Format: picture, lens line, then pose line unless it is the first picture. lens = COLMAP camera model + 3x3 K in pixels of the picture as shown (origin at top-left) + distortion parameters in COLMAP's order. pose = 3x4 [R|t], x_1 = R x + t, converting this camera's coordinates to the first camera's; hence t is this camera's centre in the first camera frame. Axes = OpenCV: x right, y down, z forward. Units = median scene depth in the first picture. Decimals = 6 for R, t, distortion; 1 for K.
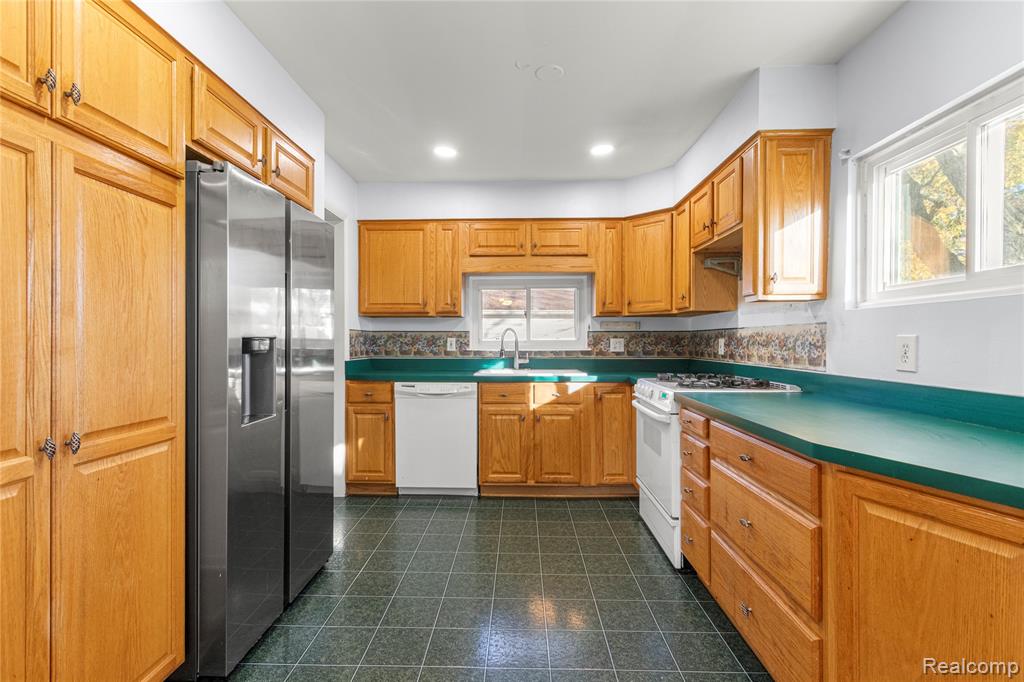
lens RADIAL K [[475.5, 0, 508.7], [0, 475.5, 341.5], [0, 0, 1]] dist [0.003245, -0.001861]
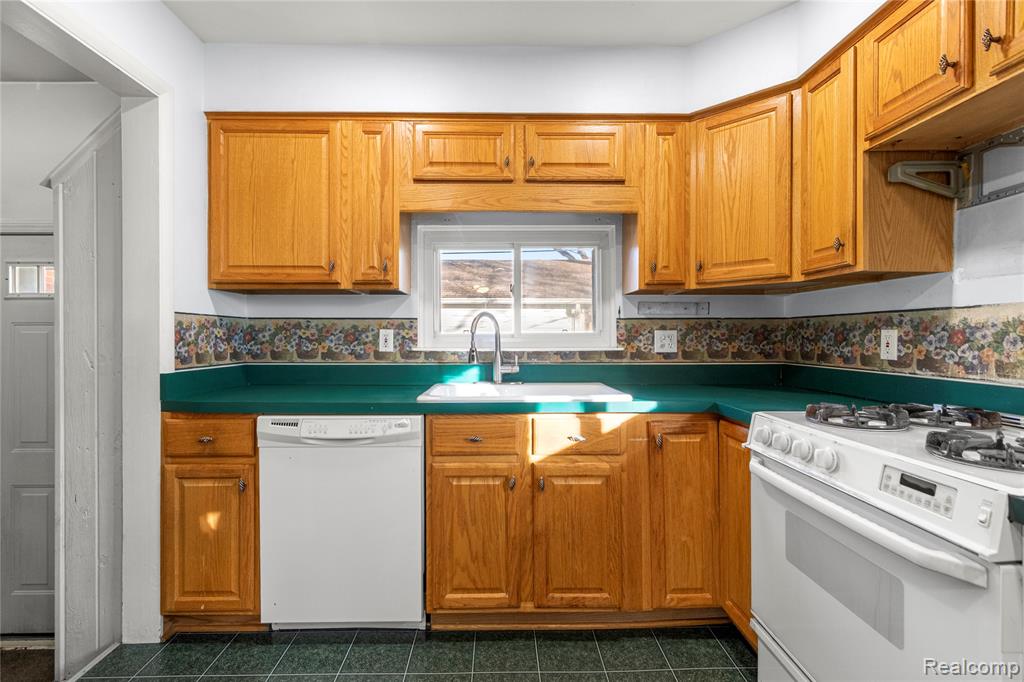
lens RADIAL K [[475.5, 0, 506.9], [0, 475.5, 335.0], [0, 0, 1]] dist [0.003245, -0.001861]
pose [[0.998935, -0.001063, 0.046136, 0.000774], [0.001156, 0.999997, -0.001975, 0.000702], [-0.046134, 0.002026, 0.998933, 0.483507]]
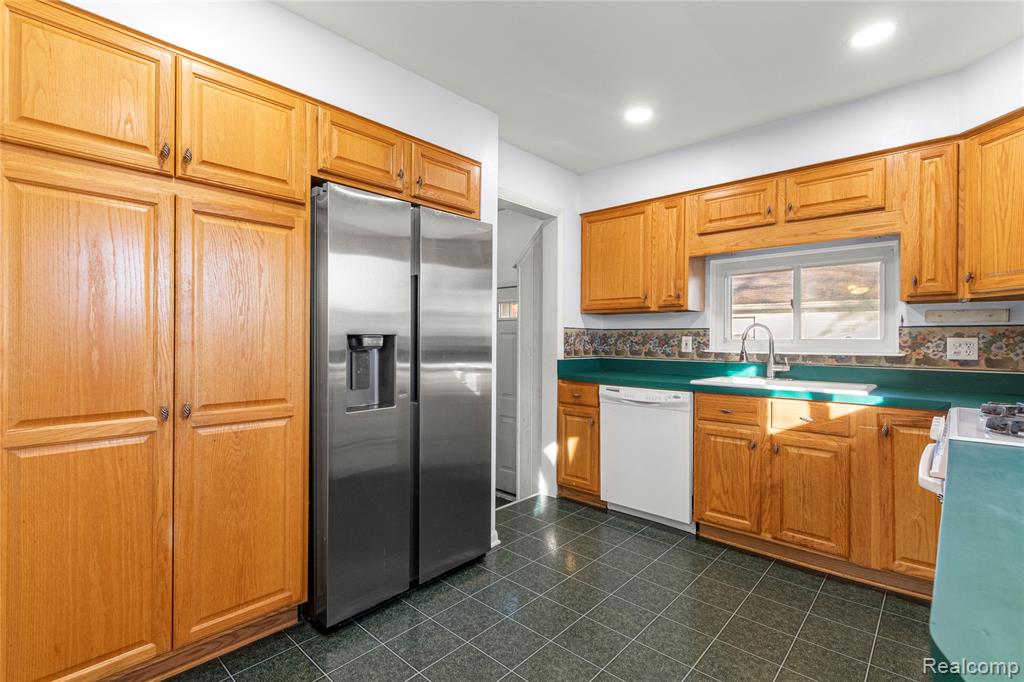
lens RADIAL K [[475.5, 0, 502.8], [0, 475.5, 341.1], [0, 0, 1]] dist [0.003245, -0.001861]
pose [[0.748749, 0.007274, -0.662814, 0.225468], [-0.007265, 0.999970, 0.002768, 0.000486], [0.662814, 0.002743, 0.748779, 0.192129]]
